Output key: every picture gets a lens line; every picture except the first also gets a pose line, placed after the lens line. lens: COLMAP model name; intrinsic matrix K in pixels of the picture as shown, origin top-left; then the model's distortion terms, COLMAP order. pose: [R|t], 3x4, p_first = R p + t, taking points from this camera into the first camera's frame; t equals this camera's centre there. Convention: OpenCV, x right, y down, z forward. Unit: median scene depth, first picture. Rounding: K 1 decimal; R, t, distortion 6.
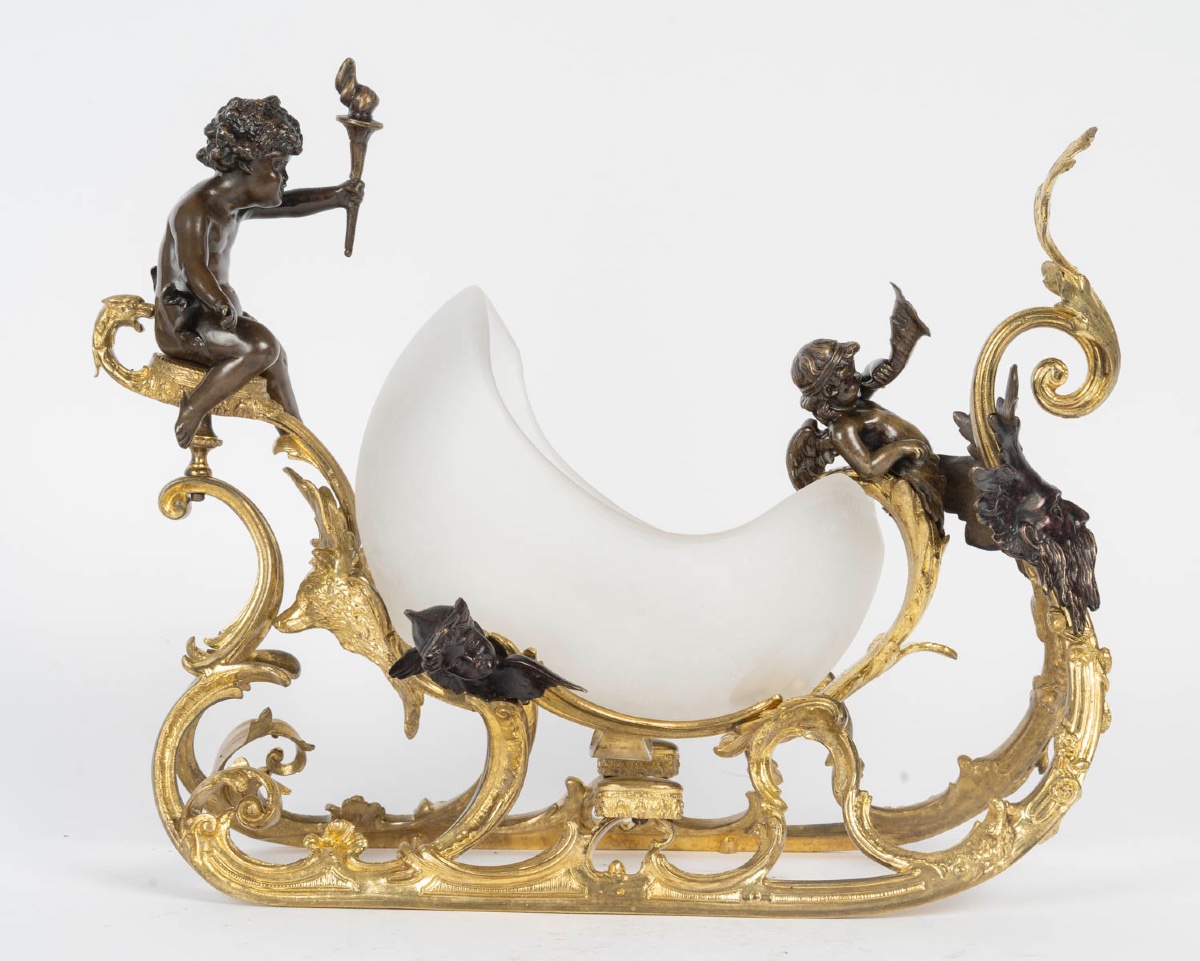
lens RADIAL K [[2619.0, 0, 605.9], [0, 2619.0, 480.6], [0, 0, 1]] dist [-0.014228, 0.000000]
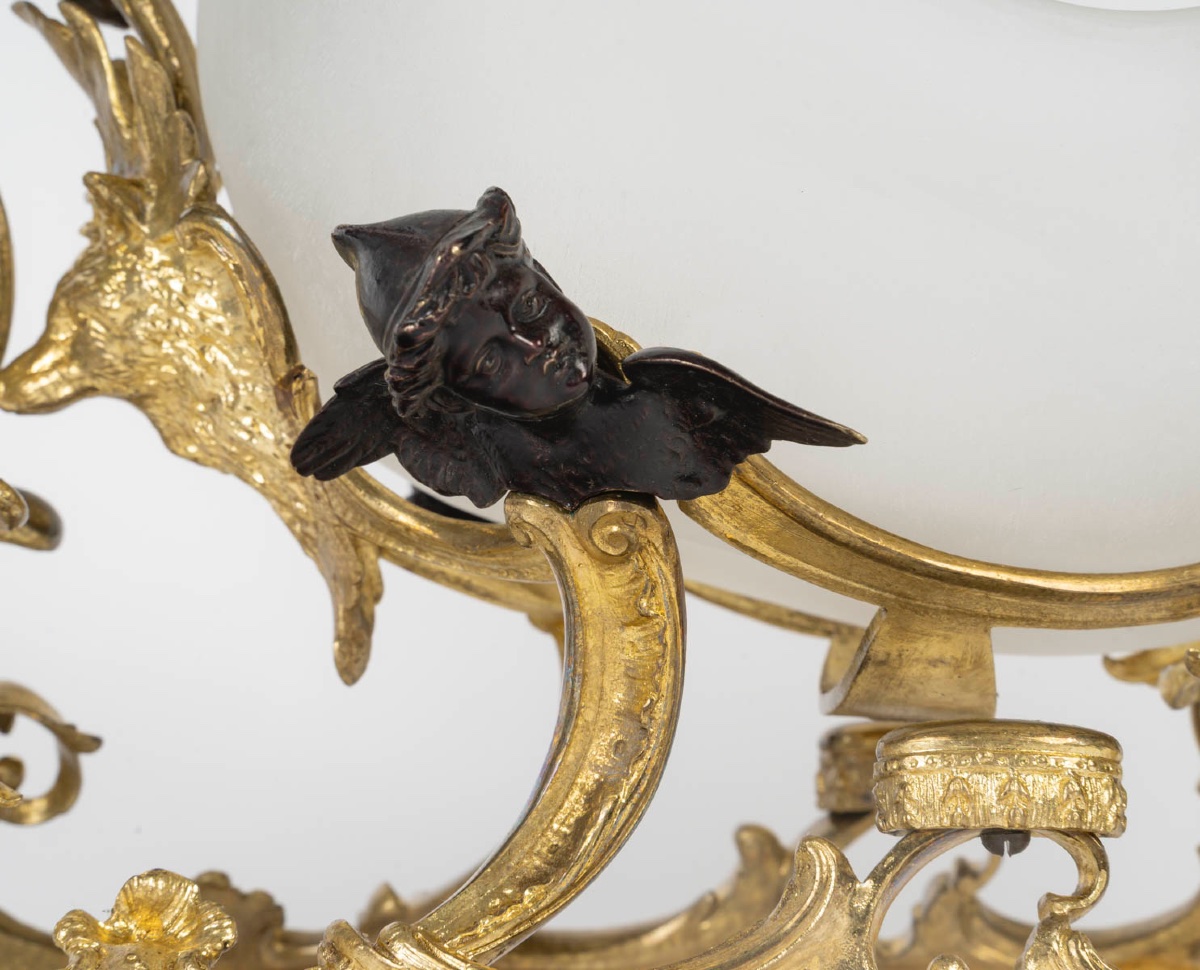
lens RADIAL K [[3183.8, 0, 592.5], [0, 3183.8, 483.5], [0, 0, 1]] dist [0.061683, 0.000000]
pose [[0.999698, -0.020226, 0.013964, -0.051091], [0.021668, 0.993437, -0.112310, 0.137696], [-0.011601, 0.112578, 0.993575, 0.606203]]
